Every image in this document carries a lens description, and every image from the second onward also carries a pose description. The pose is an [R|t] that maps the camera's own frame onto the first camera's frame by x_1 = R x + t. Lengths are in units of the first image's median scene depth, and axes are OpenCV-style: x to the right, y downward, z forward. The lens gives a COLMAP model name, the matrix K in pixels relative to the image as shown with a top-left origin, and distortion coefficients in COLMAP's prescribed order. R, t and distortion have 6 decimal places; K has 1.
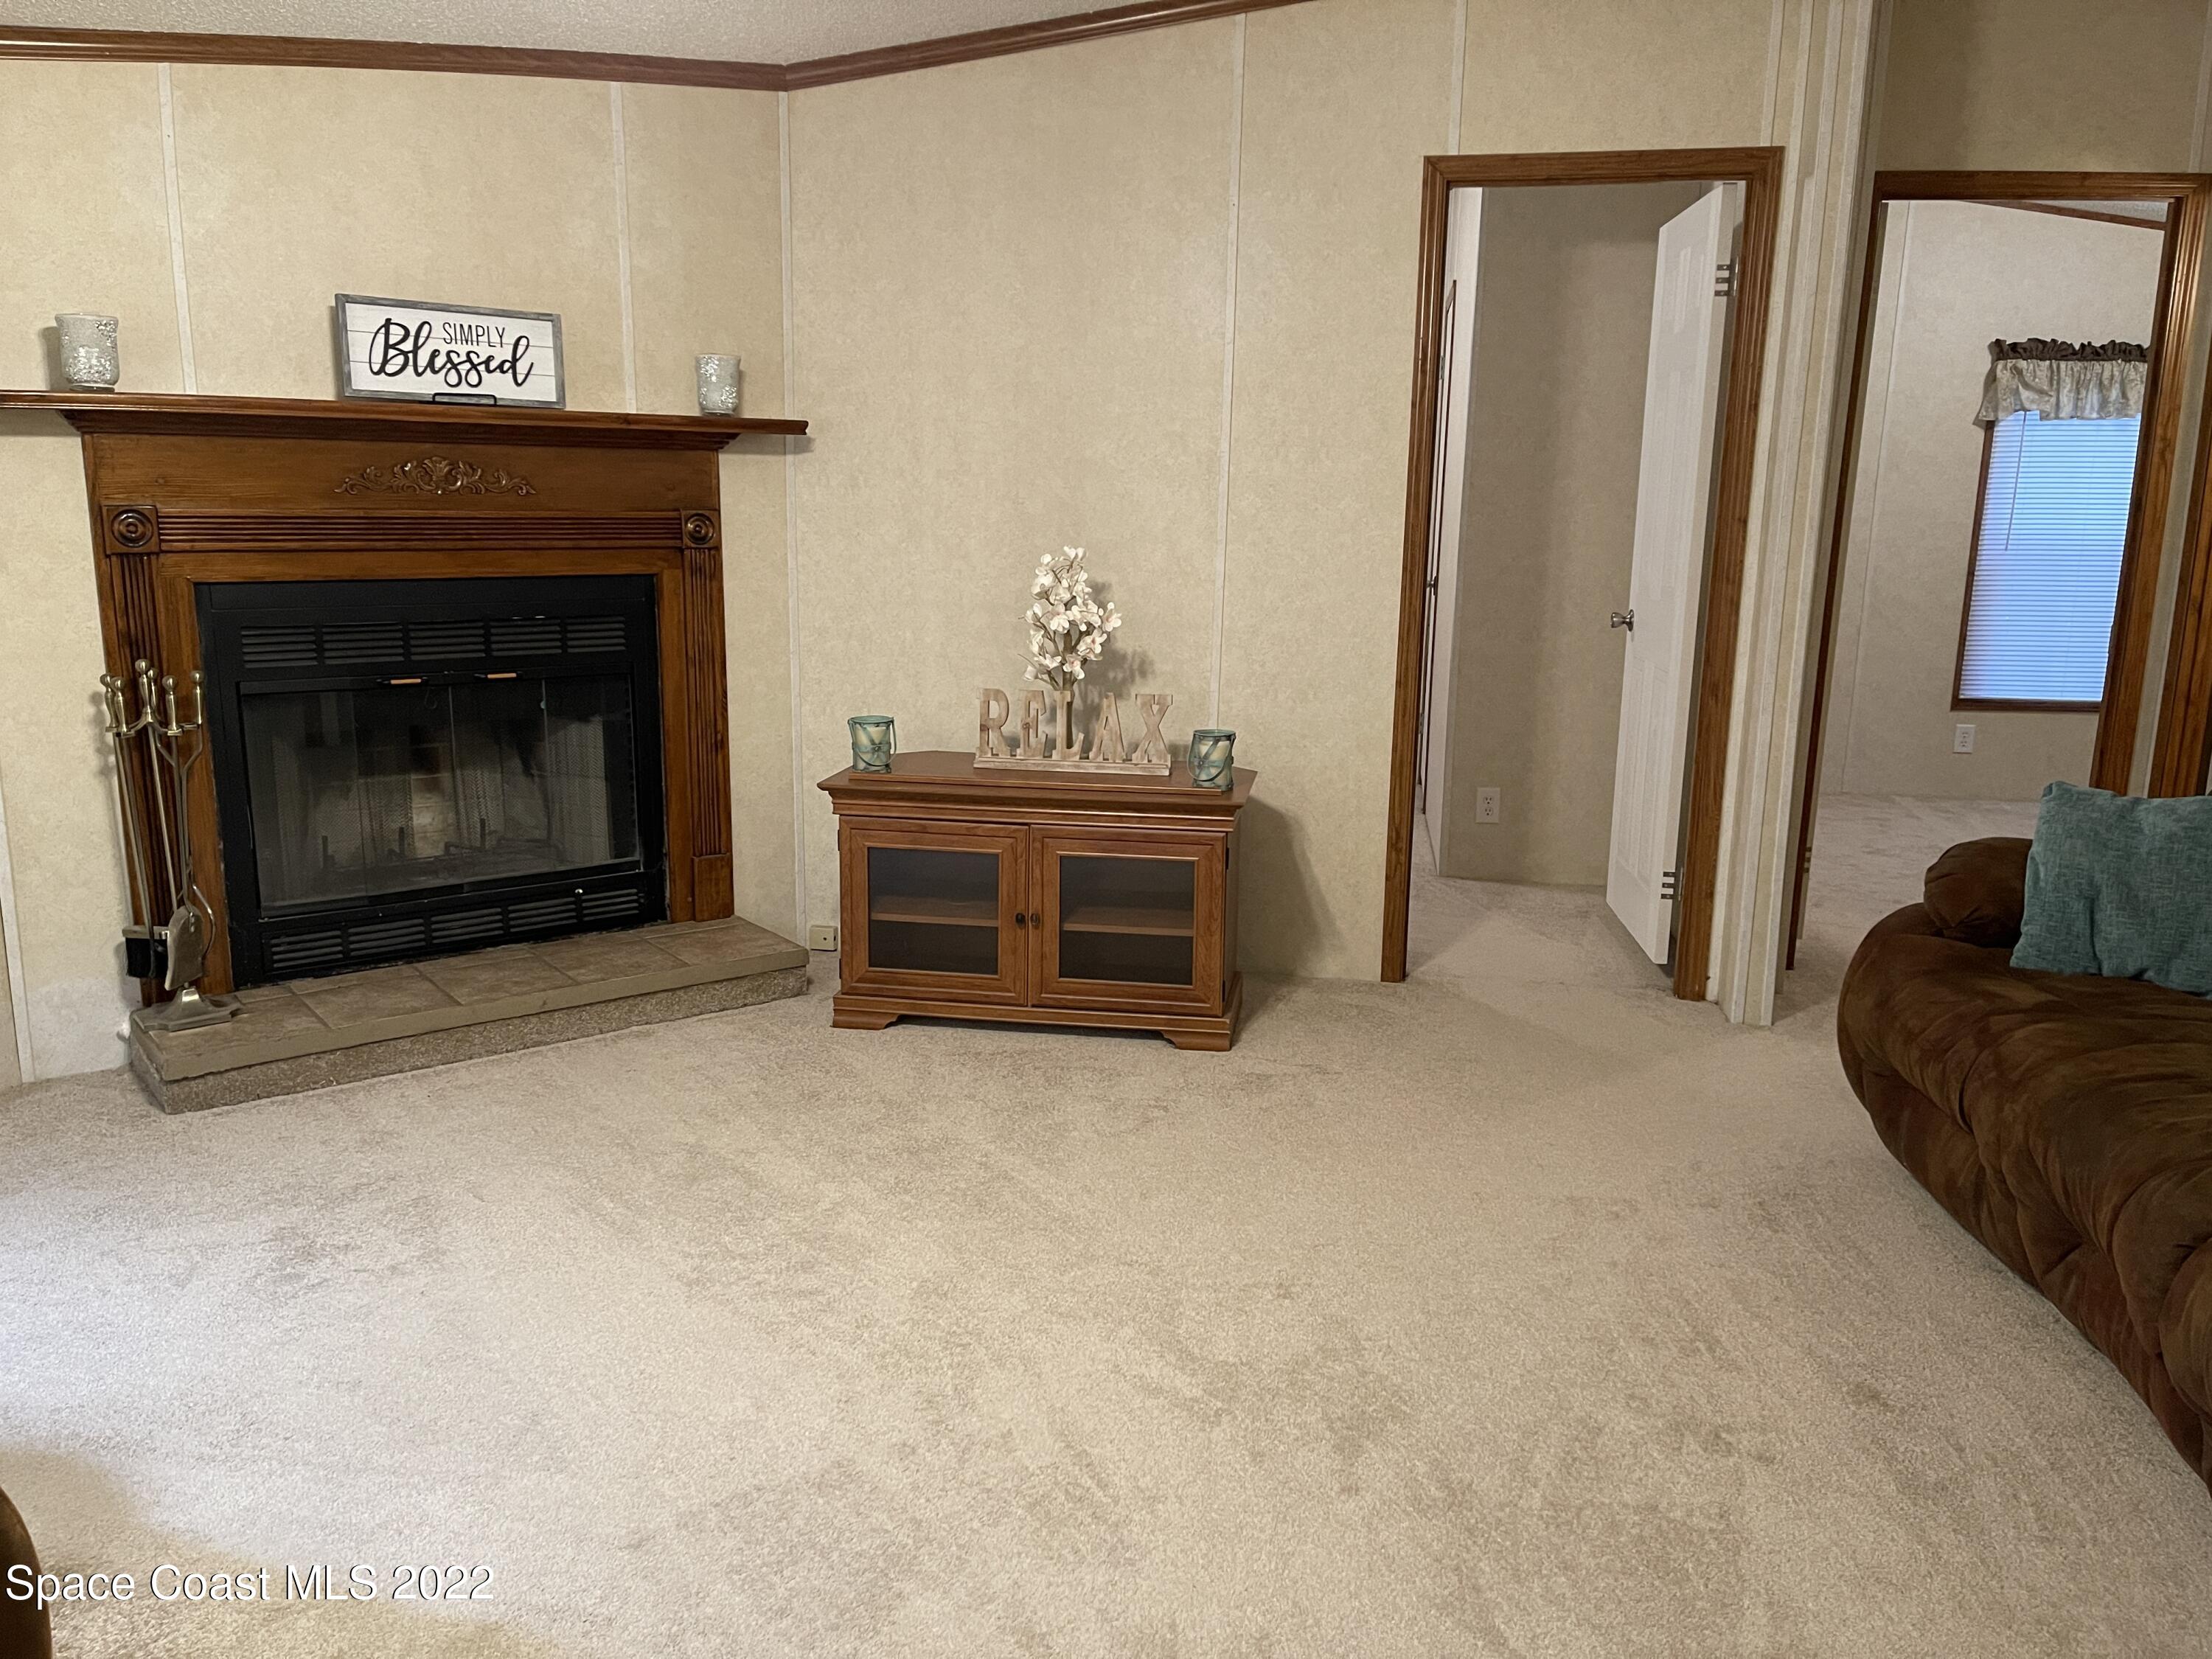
lens RADIAL K [[1673.9, 0, 1120.6], [0, 1673.9, 828.6], [0, 0, 1]] dist [0.079666, -0.099935]
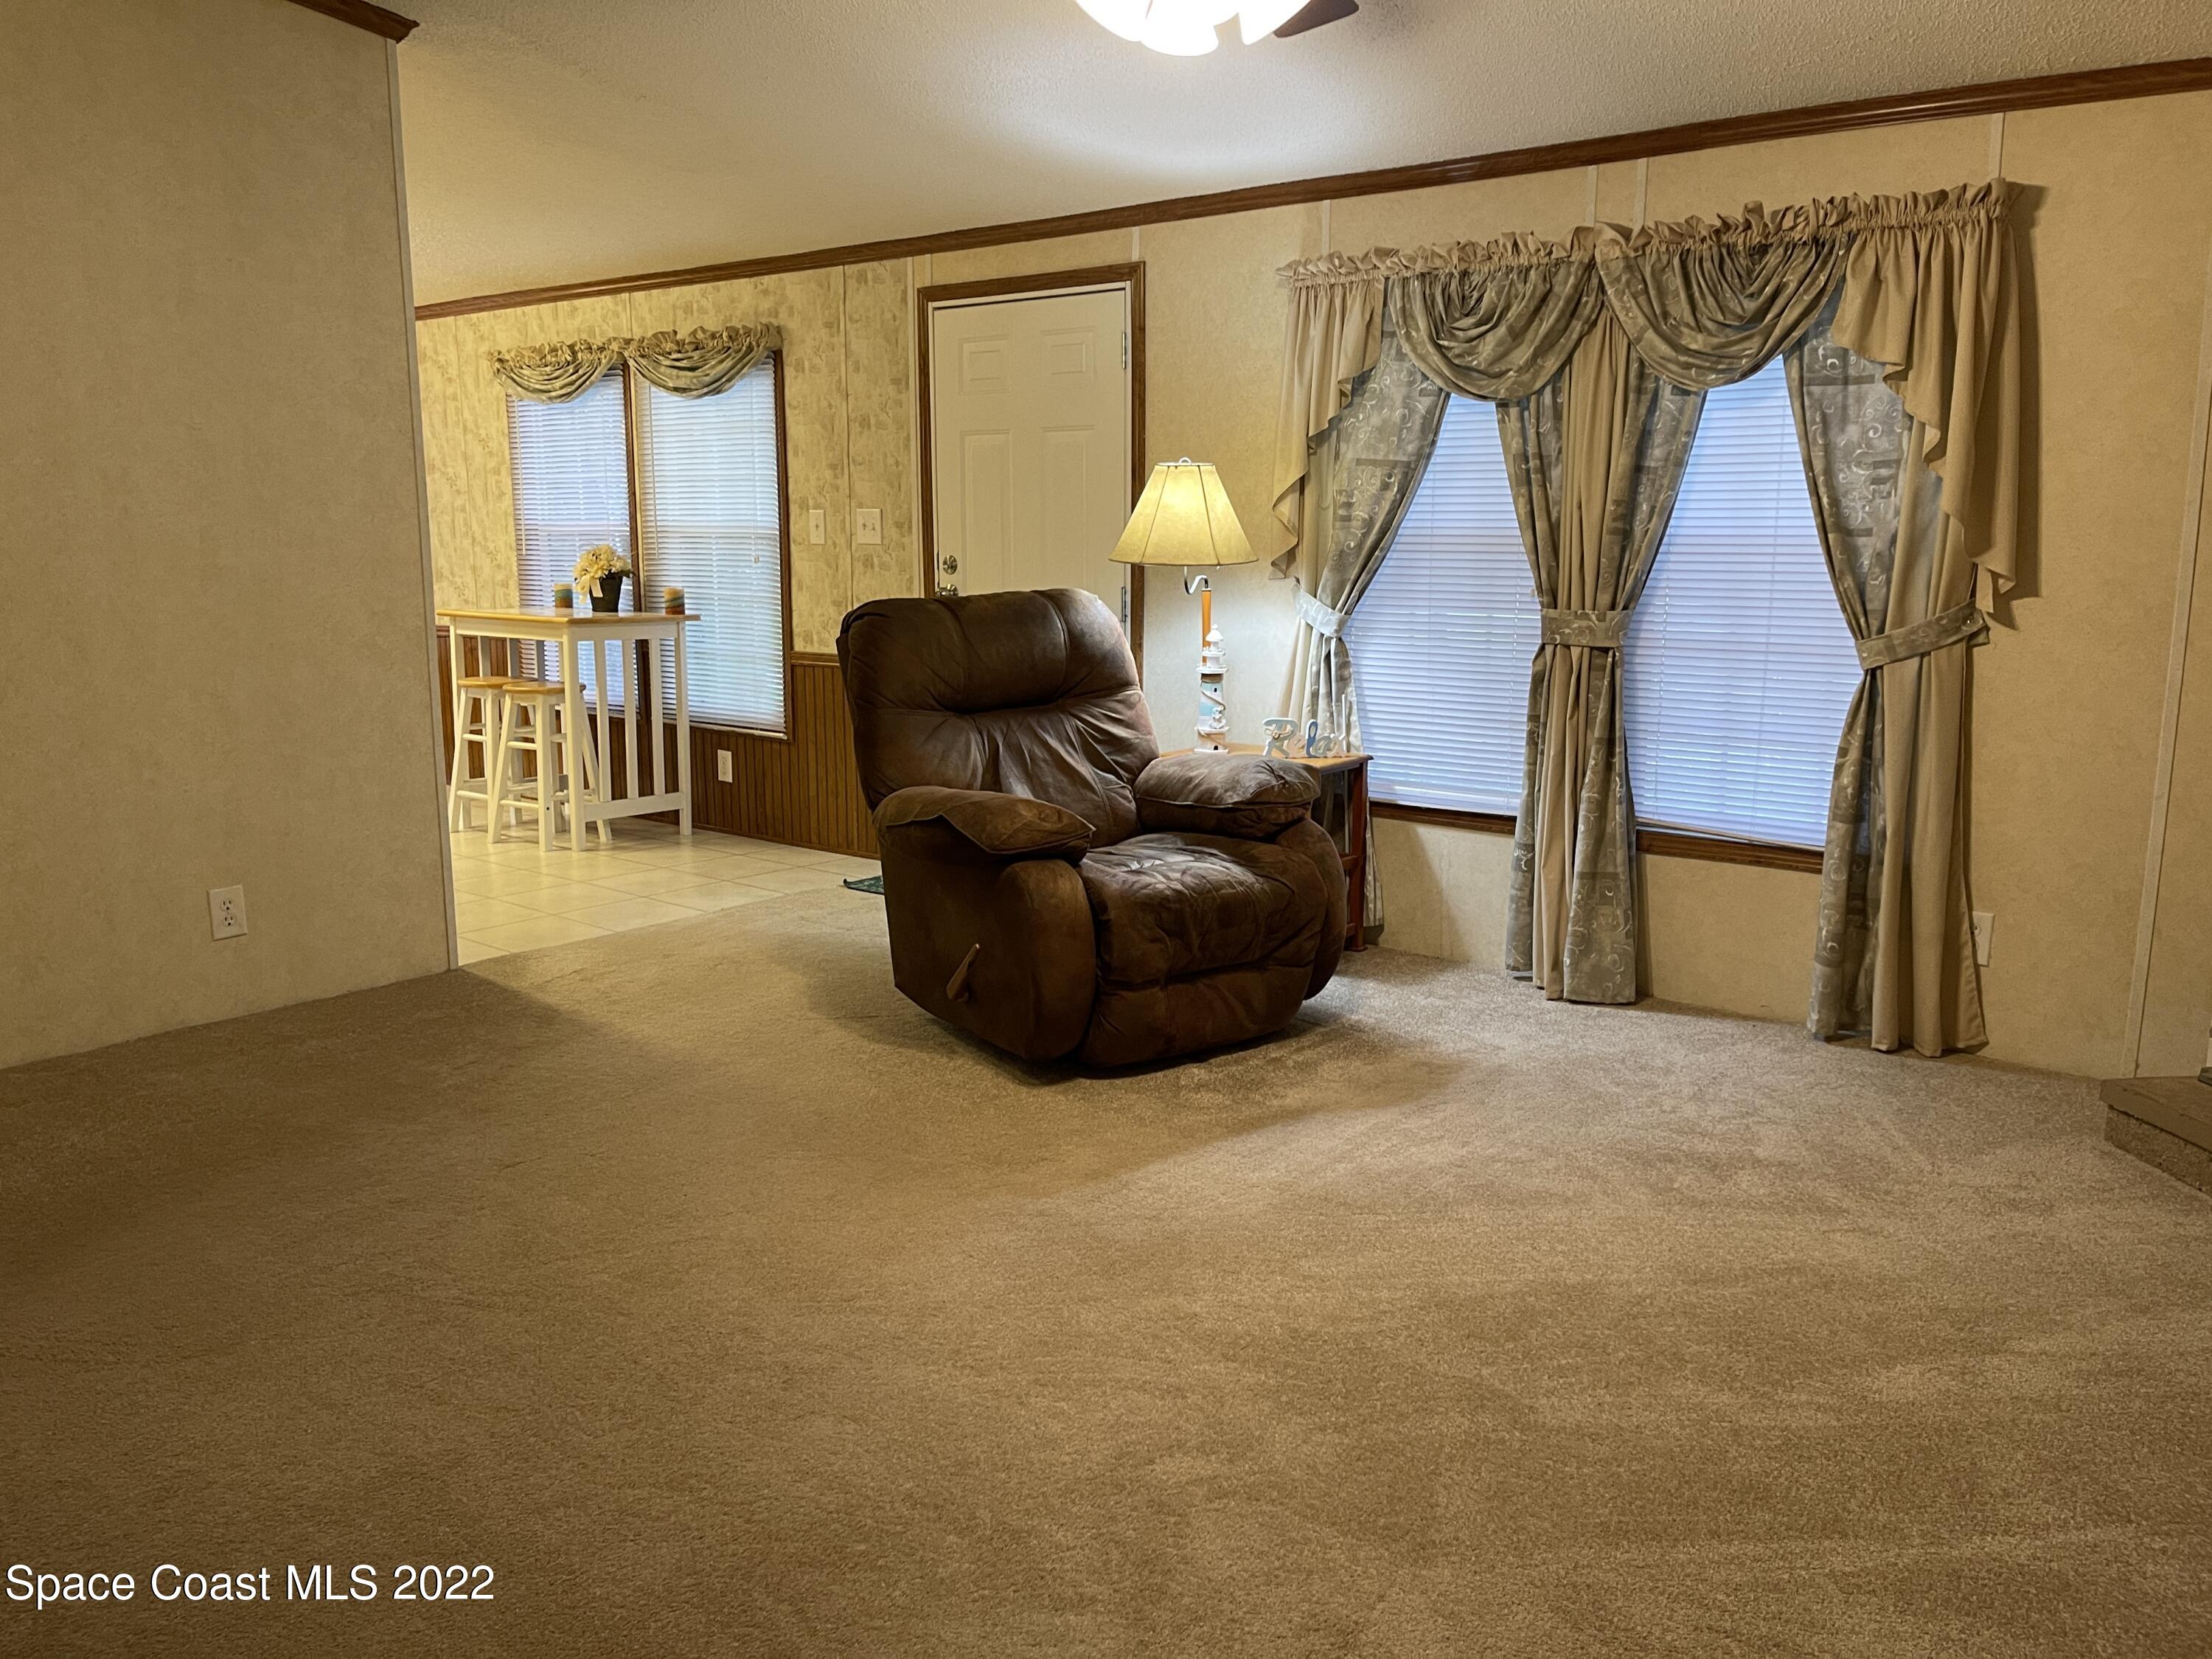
lens RADIAL K [[1673.9, 0, 1069.9], [0, 1673.9, 816.3], [0, 0, 1]] dist [0.079666, -0.099935]
pose [[-0.520428, 0.130194, -0.843922, 0.475812], [-0.187073, 0.946916, 0.261446, -0.130670], [0.833162, 0.293939, -0.468445, 0.792459]]
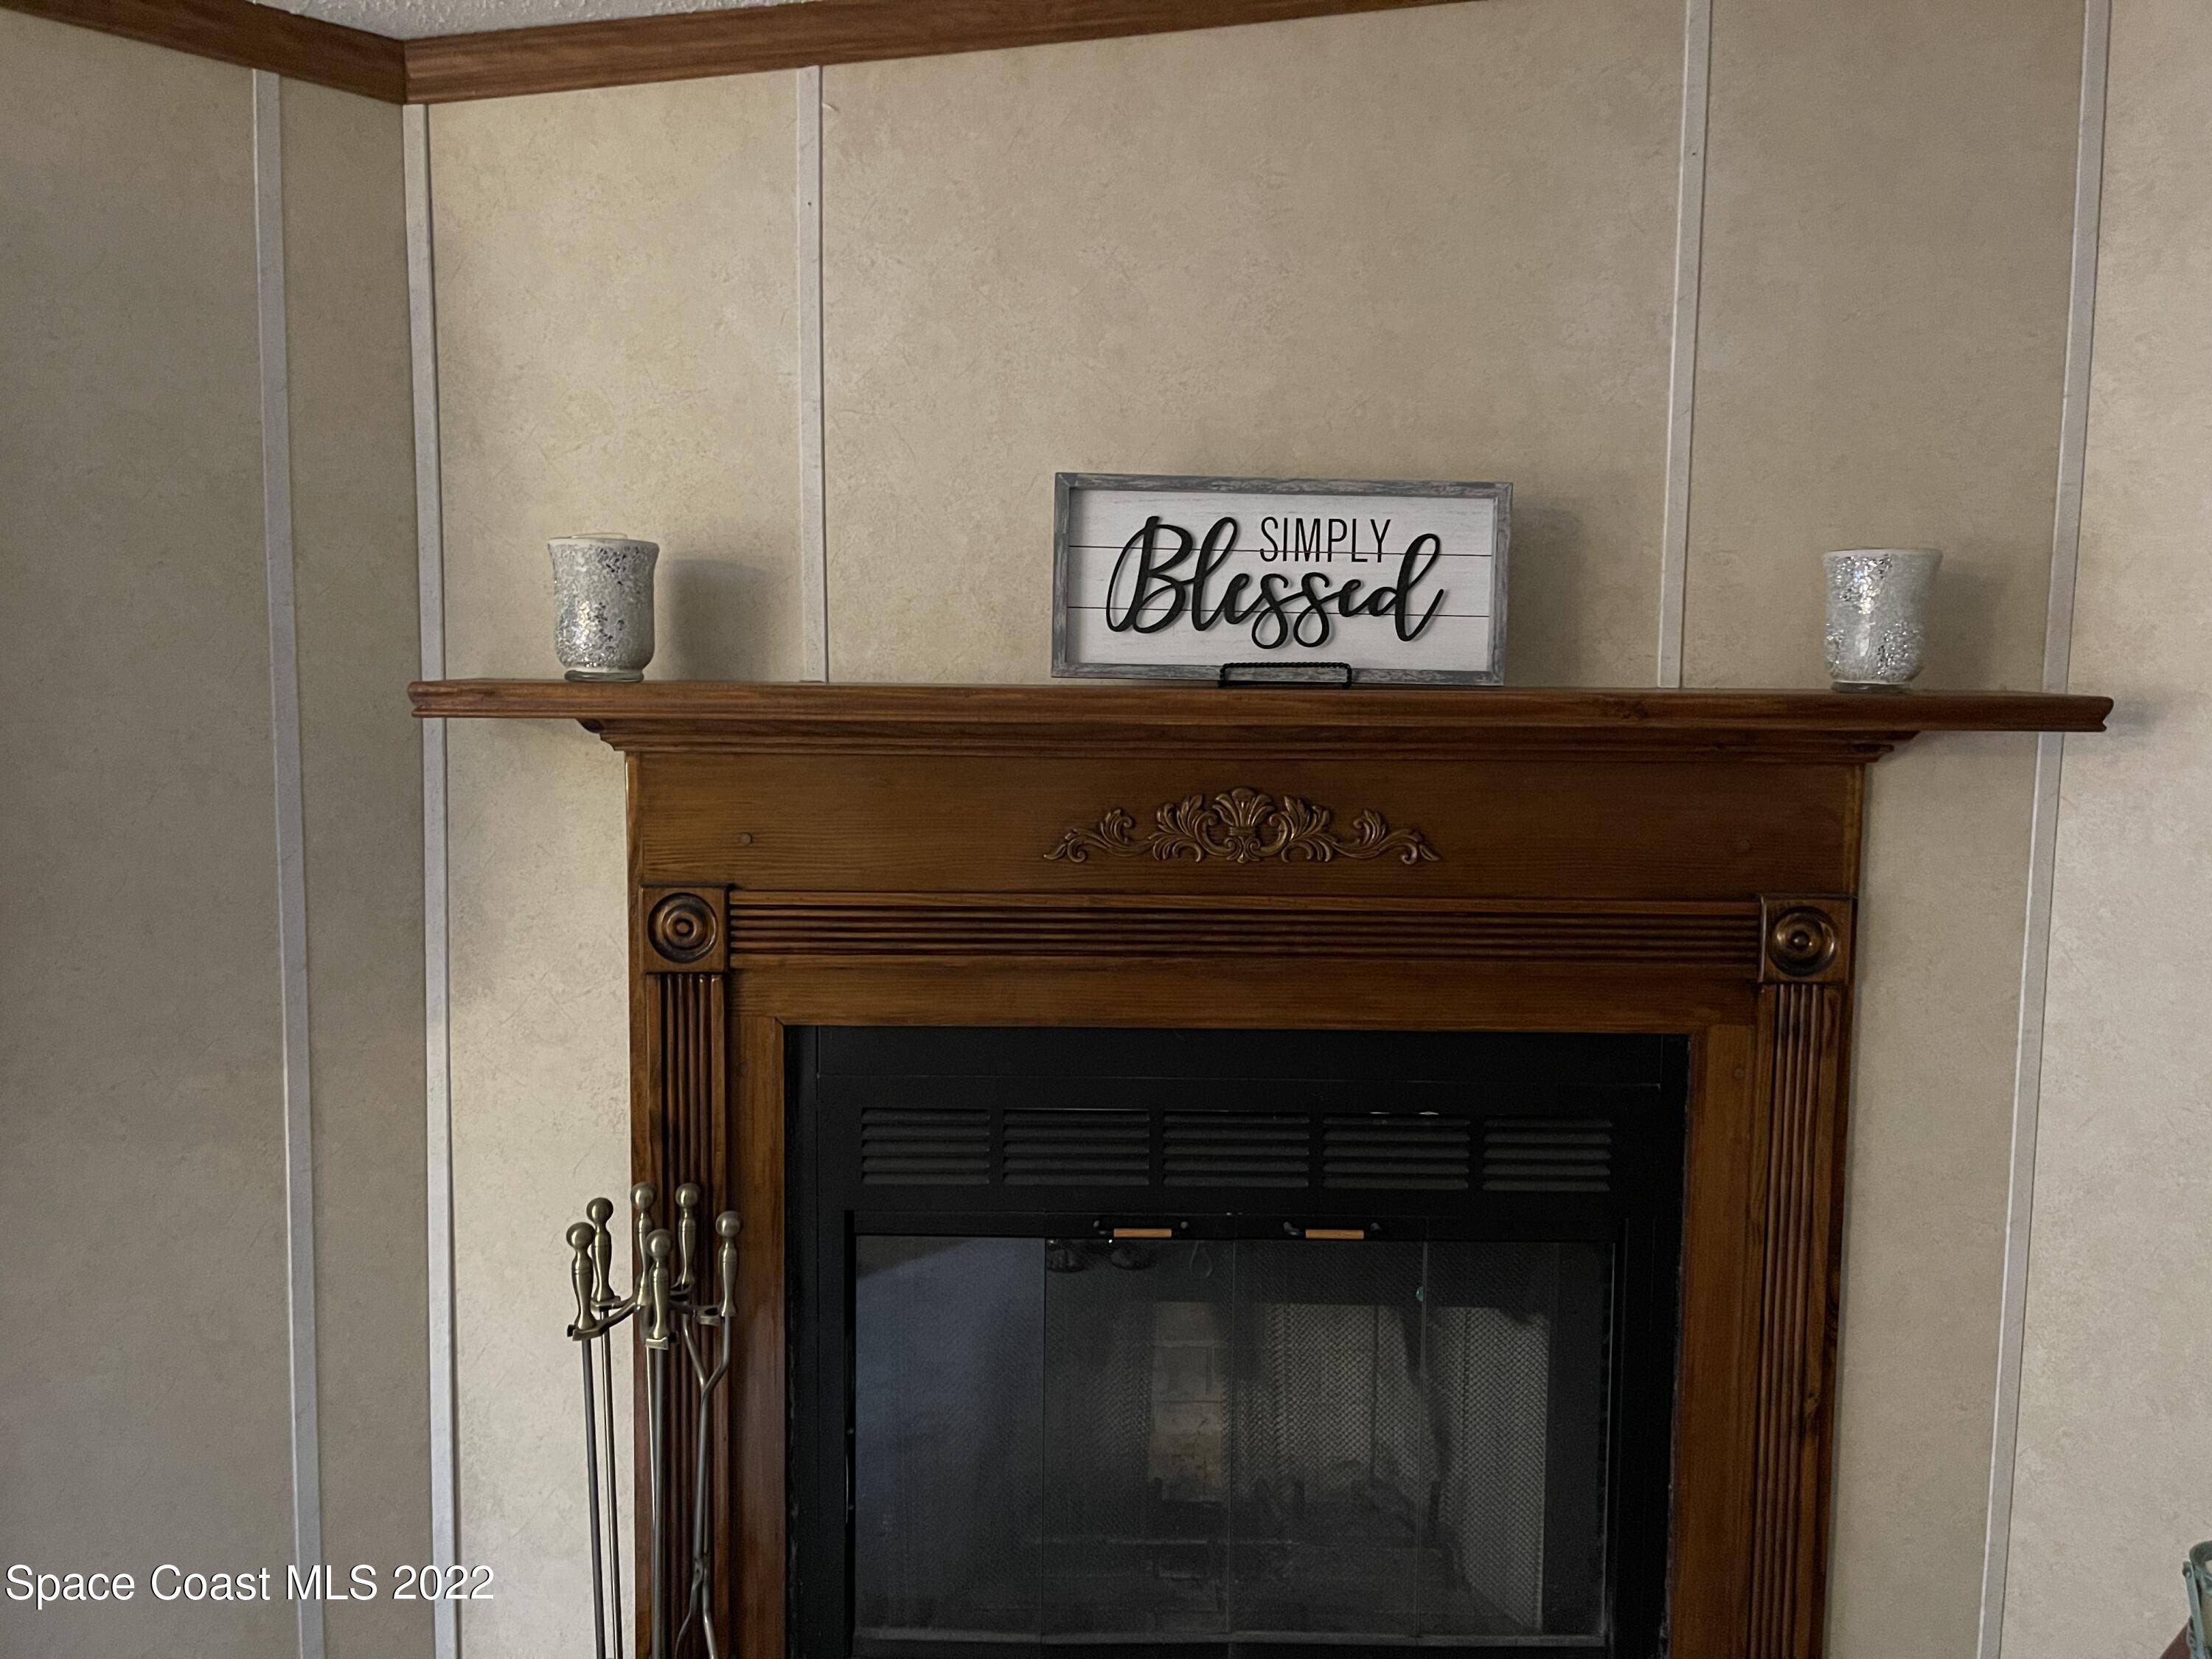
lens RADIAL K [[1673.9, 0, 1105.3], [0, 1673.9, 838.0], [0, 0, 1]] dist [0.079666, -0.099935]
pose [[0.789709, 0.045326, -0.611804, -0.136172], [-0.122842, 0.988753, -0.085310, -0.156728], [0.601056, 0.142526, 0.786395, 0.588663]]
